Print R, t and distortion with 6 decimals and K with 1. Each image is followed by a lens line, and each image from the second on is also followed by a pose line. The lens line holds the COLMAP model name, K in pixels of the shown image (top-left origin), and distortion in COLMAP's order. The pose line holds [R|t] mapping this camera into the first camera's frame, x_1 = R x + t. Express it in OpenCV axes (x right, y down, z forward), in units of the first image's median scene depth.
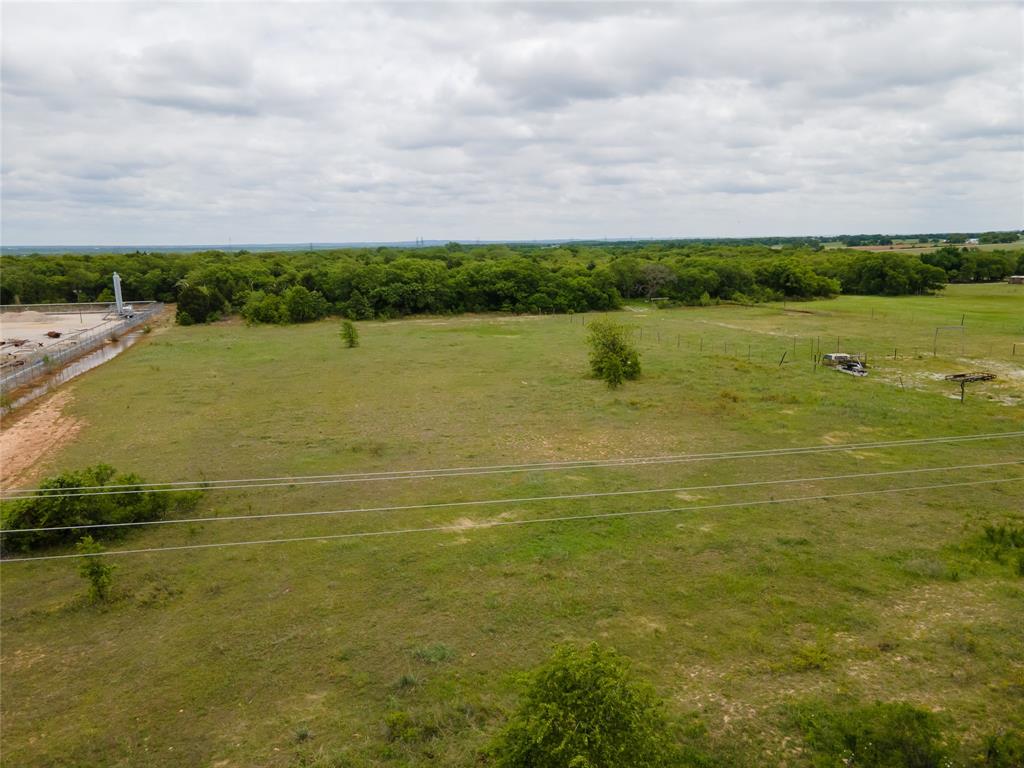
lens RADIAL K [[745.1, 0, 520.5], [0, 745.1, 367.9], [0, 0, 1]] dist [0.031338, 0.027215]
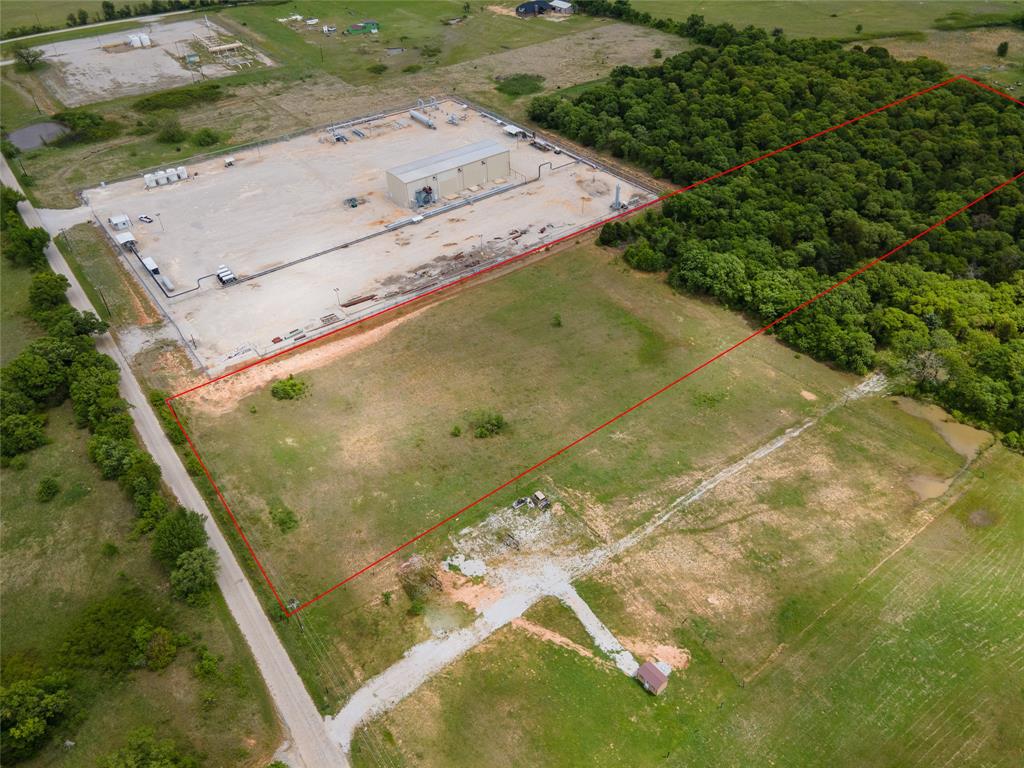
lens RADIAL K [[745.1, 0, 518.0], [0, 745.1, 385.5], [0, 0, 1]] dist [0.031338, 0.027215]
pose [[0.345564, 0.603333, -0.718732, 0.846733], [-0.142284, 0.790748, 0.595376, -0.724344], [0.927546, -0.103476, 0.359098, 0.147034]]
